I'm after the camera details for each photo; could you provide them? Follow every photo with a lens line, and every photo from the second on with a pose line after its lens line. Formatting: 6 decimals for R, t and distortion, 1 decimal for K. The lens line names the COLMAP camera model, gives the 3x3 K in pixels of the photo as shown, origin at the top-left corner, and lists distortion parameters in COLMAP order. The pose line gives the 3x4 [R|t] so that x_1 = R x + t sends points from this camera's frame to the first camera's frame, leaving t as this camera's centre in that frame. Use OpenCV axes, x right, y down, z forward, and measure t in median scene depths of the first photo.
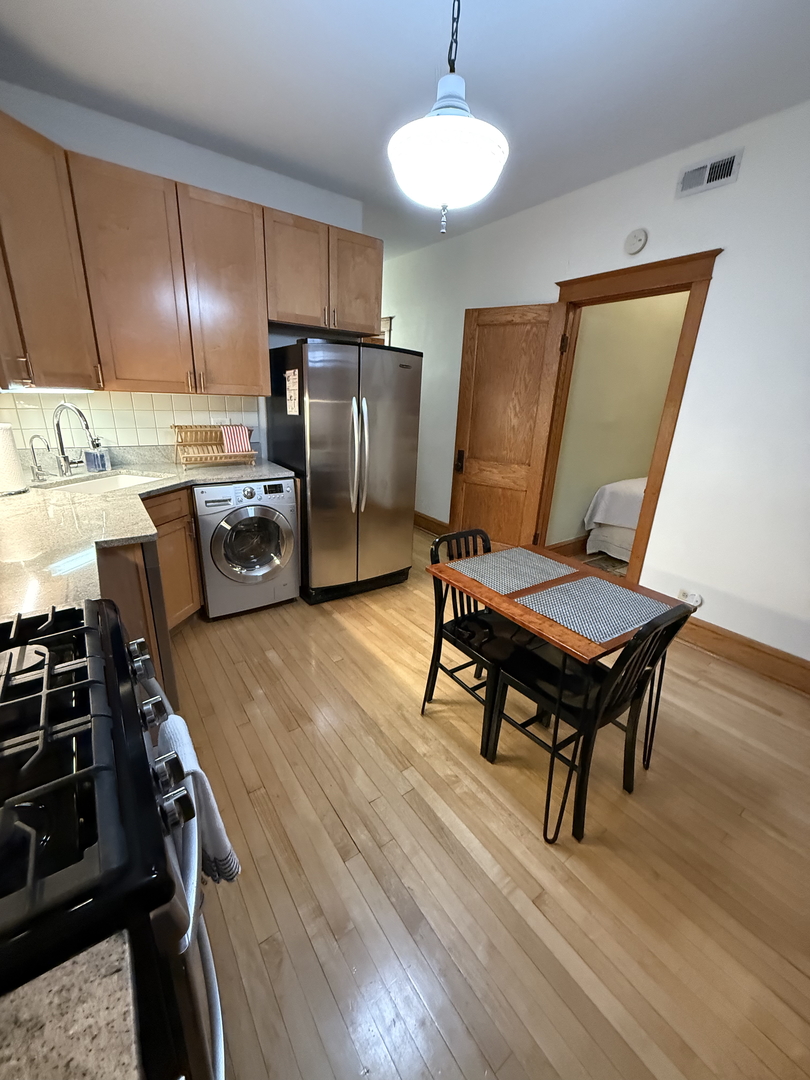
lens RADIAL K [[431.8, 0, 405.0], [0, 431.8, 540.0], [0, 0, 1]] dist [0.000795, -0.000076]
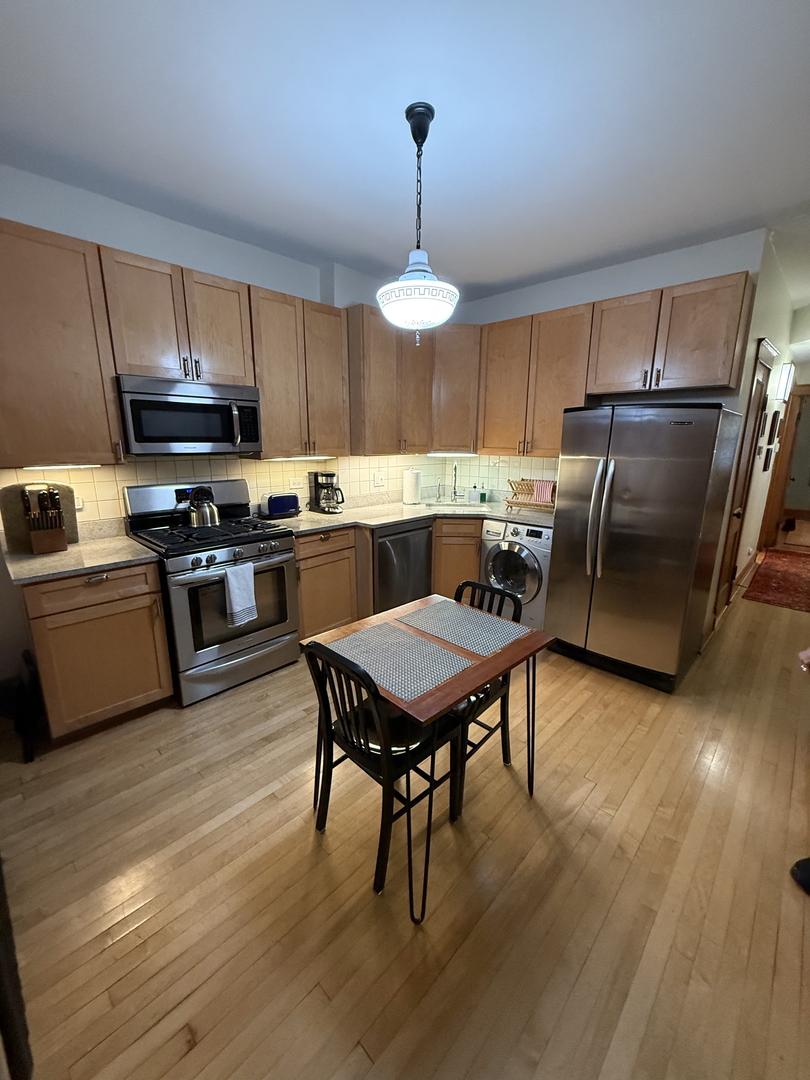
lens RADIAL K [[431.8, 0, 405.0], [0, 431.8, 540.0], [0, 0, 1]] dist [0.000795, -0.000076]
pose [[0.177368, 0.183456, -0.966894, 0.812041], [-0.314876, 0.941407, 0.120859, -0.138822], [0.932413, 0.283015, 0.224741, 0.425062]]
